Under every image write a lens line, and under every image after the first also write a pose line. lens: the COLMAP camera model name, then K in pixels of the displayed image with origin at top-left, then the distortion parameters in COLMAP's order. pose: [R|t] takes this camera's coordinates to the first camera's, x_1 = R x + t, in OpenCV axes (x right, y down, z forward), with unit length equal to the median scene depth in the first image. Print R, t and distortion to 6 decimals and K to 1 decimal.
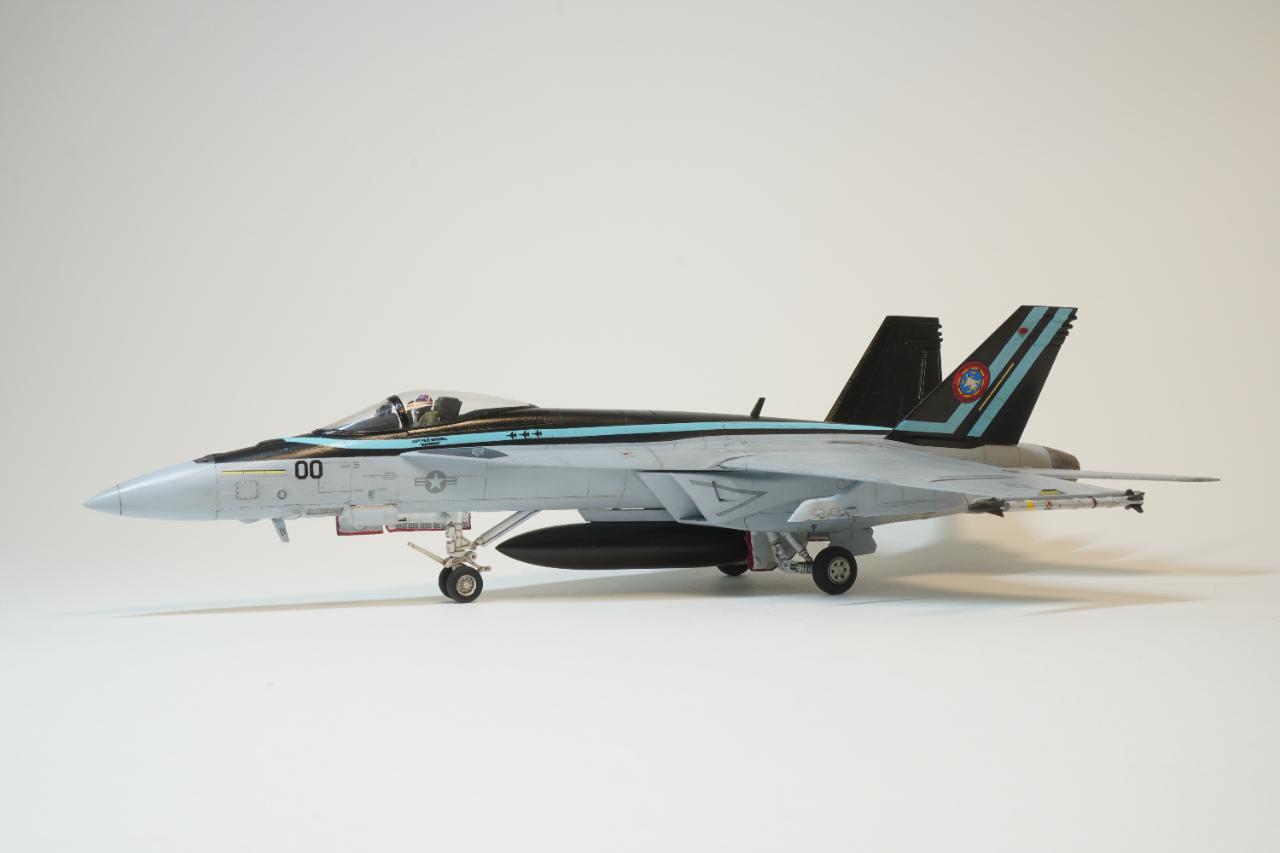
lens RADIAL K [[1536.9, 0, 640.0], [0, 1536.9, 426.5], [0, 0, 1]] dist [0.026592, 0.020489]
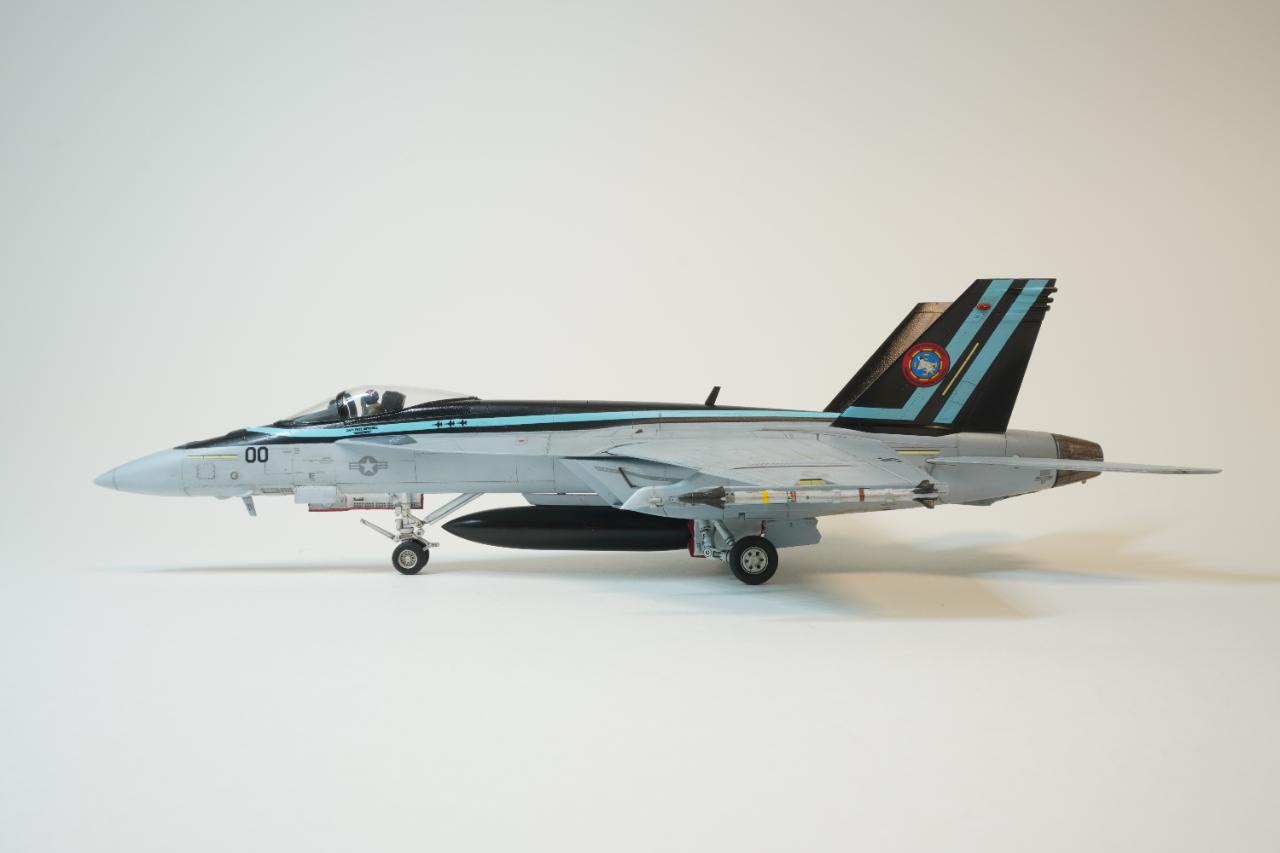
lens RADIAL K [[1121.8, 0, 640.0], [0, 1121.8, 426.5], [0, 0, 1]] dist [-0.002502, -0.001664]
pose [[0.893093, -0.008549, -0.449790, 0.399393], [0.006624, 0.999961, -0.005853, 0.012574], [0.449823, 0.002248, 0.893115, 0.341524]]
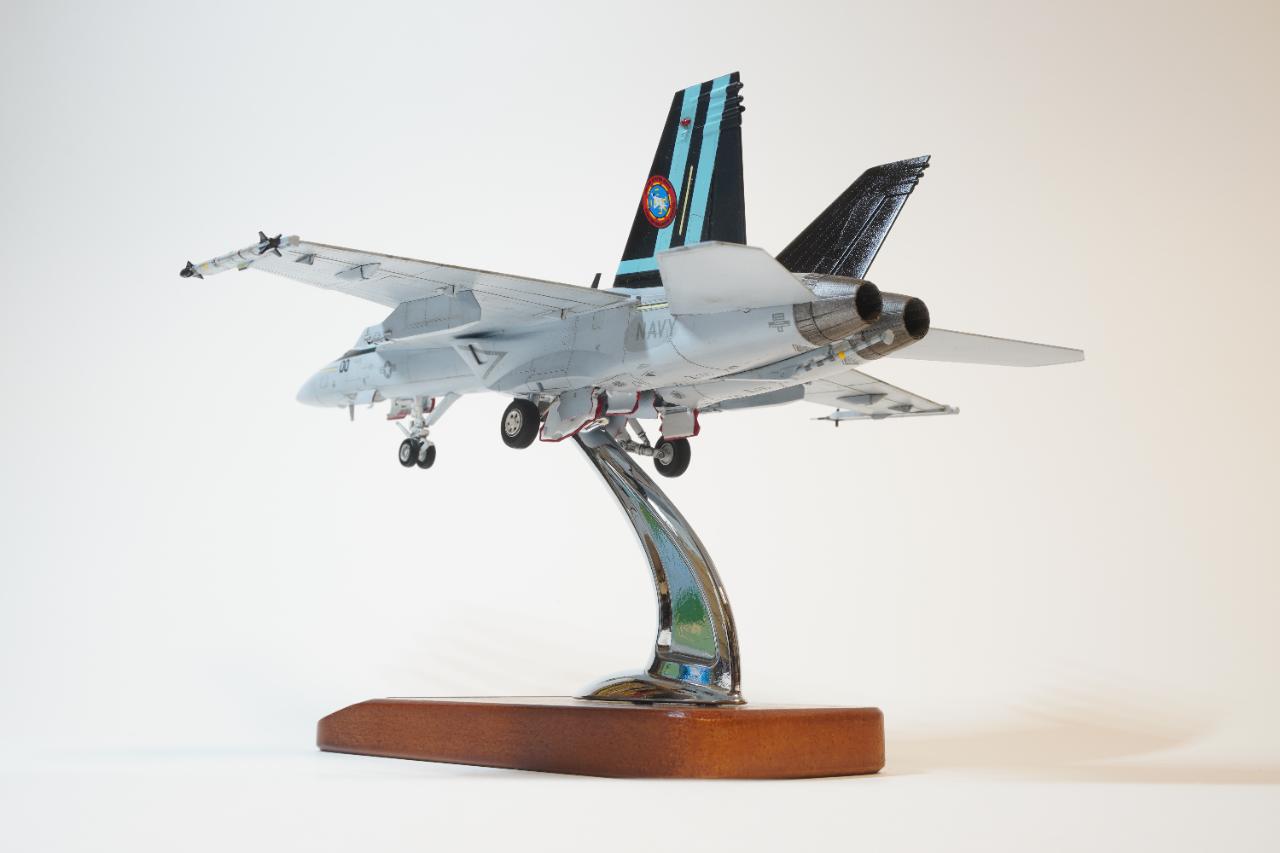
lens RADIAL K [[1390.7, 0, 640.0], [0, 1390.7, 426.5], [0, 0, 1]] dist [0.002882, 0.000766]
pose [[0.233181, -0.104526, -0.966799, 1.004681], [-0.109519, 0.985058, -0.132915, 0.207548], [0.966246, 0.136876, 0.218249, 0.919820]]
